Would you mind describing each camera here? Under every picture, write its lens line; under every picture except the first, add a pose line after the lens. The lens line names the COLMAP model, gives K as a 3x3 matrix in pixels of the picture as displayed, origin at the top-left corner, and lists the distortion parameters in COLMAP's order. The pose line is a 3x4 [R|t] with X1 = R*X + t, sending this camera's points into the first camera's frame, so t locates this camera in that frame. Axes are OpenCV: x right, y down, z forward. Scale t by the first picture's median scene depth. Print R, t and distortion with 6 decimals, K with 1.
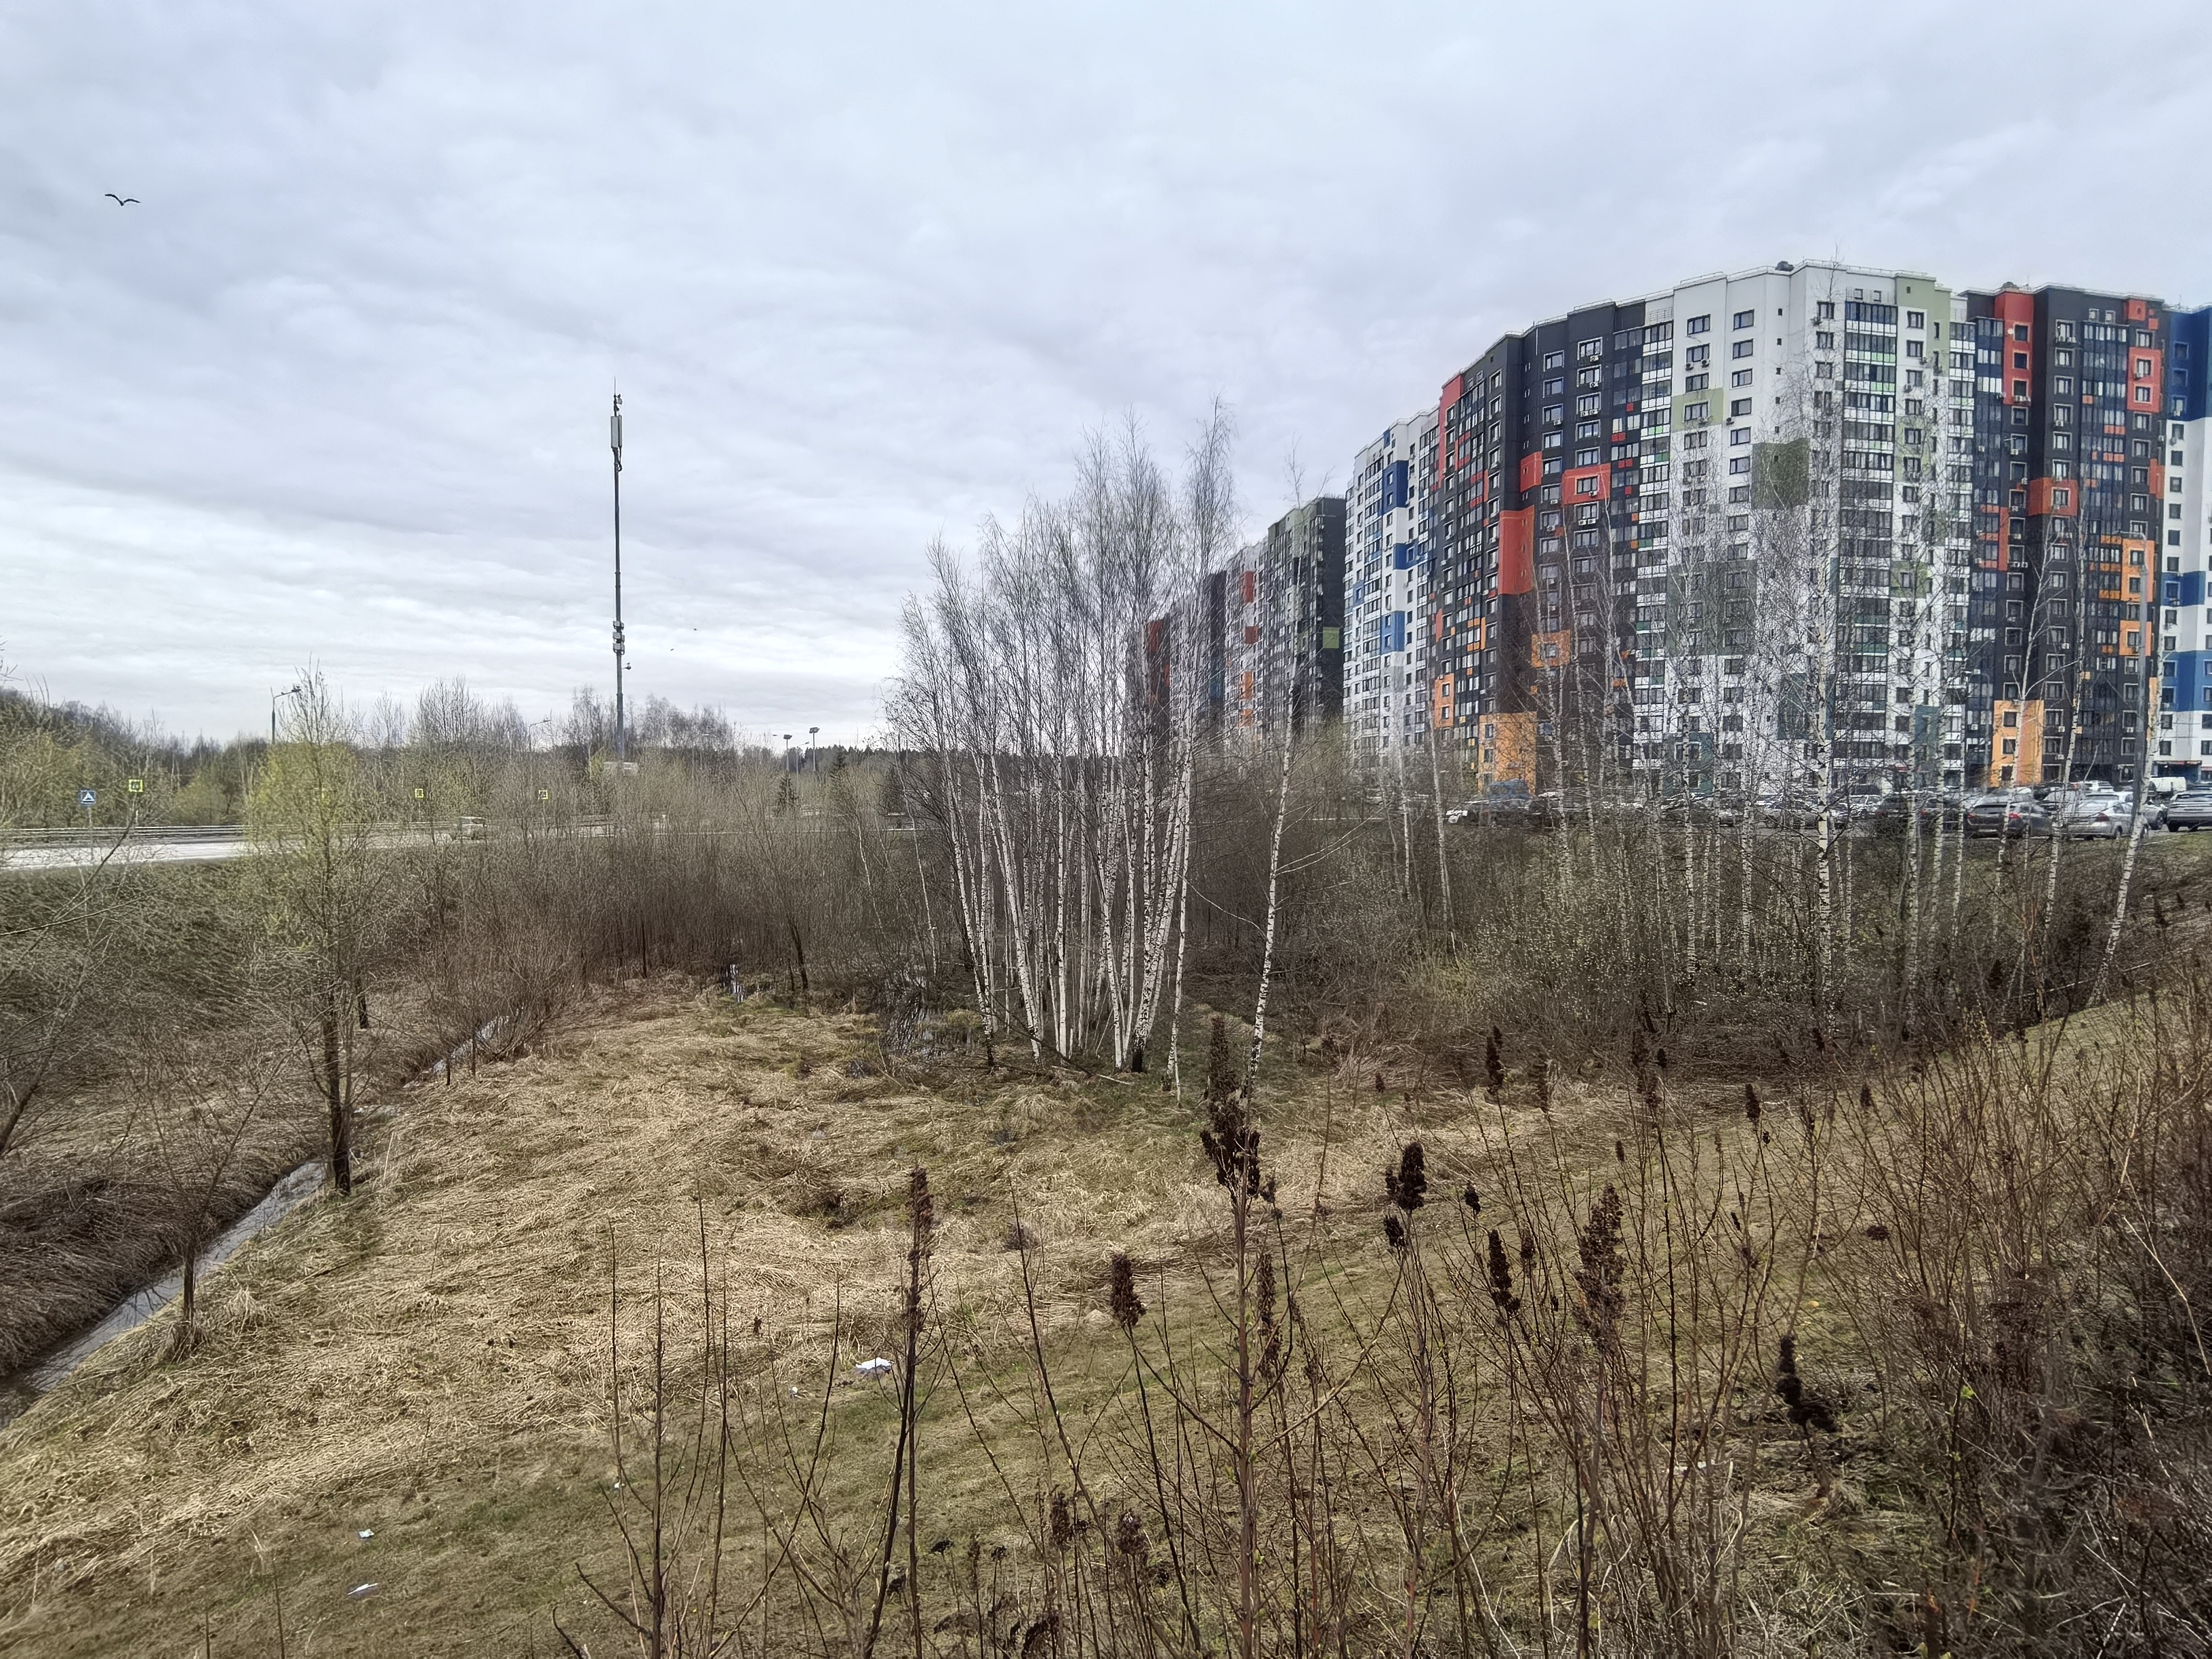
lens RADIAL K [[1016.2, 0, 1119.0], [0, 1016.2, 838.8], [0, 0, 1]] dist [0.000046, -0.011766]
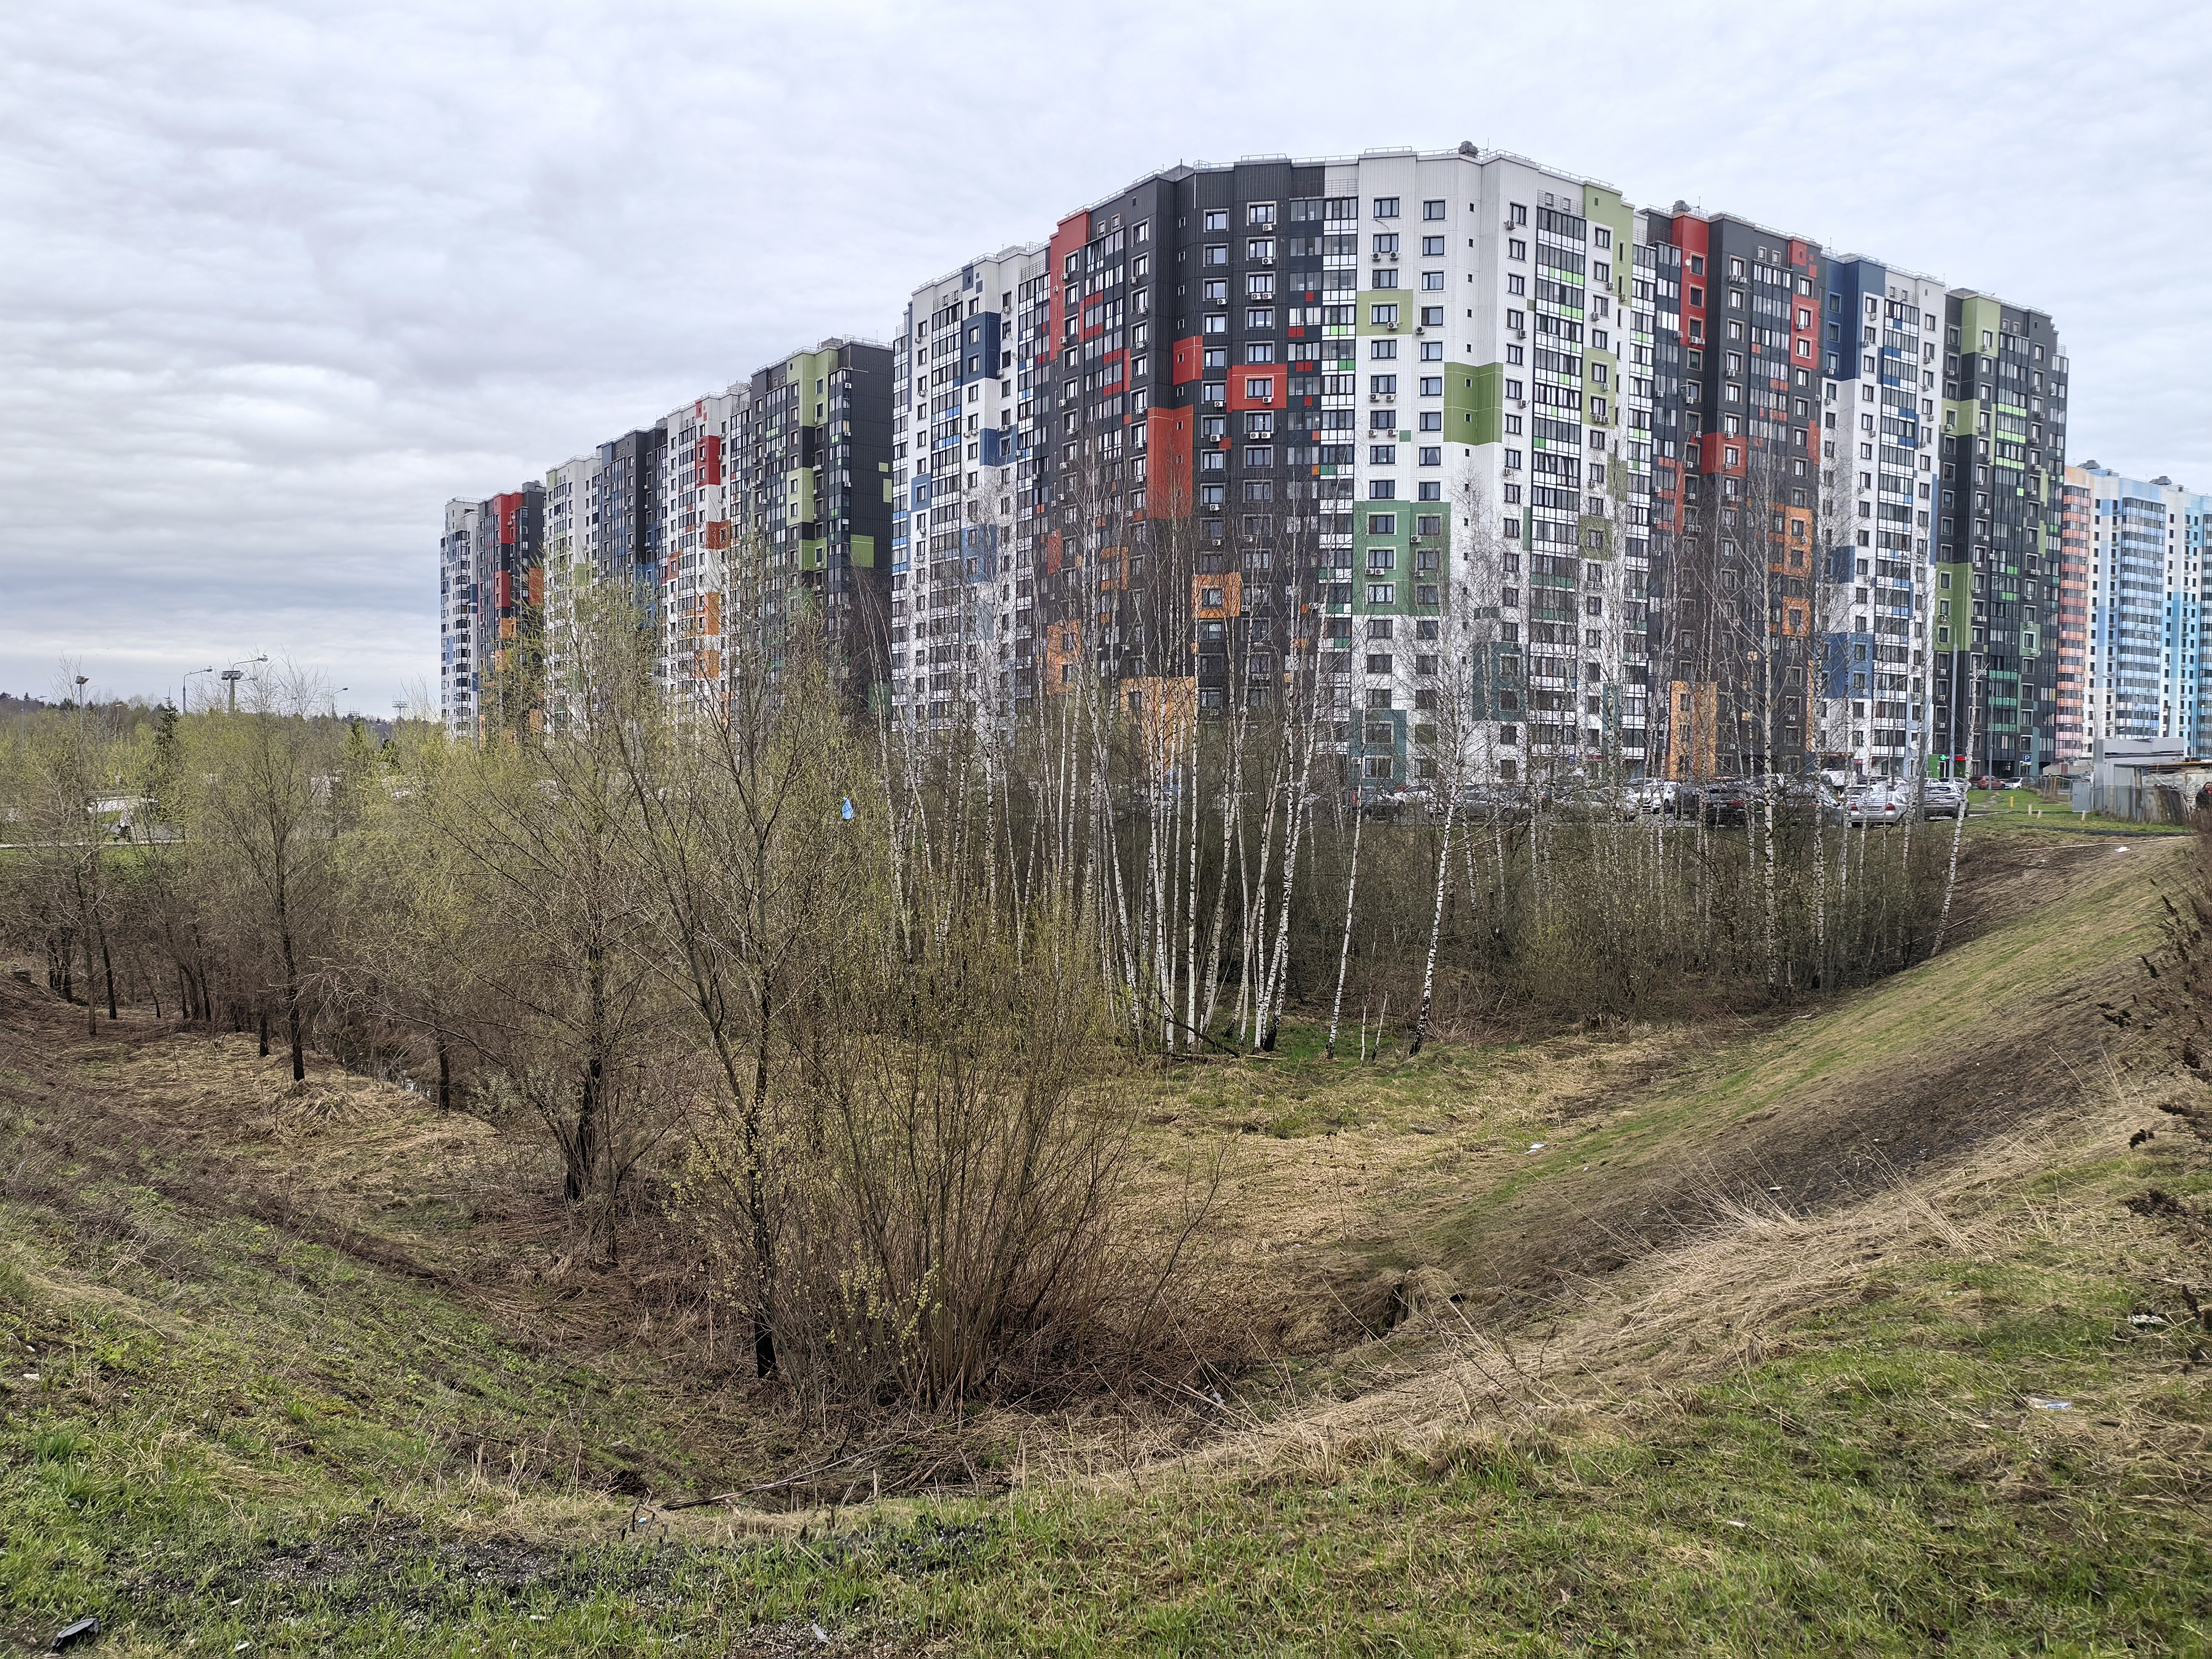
lens RADIAL K [[1713.1, 0, 1067.4], [0, 1713.1, 823.0], [0, 0, 1]] dist [-0.007724, 0.109267]
pose [[0.909504, -0.003928, 0.415677, -0.216043], [0.013819, 0.999688, -0.020787, 0.009847], [-0.415466, 0.024650, 0.909275, -0.122641]]
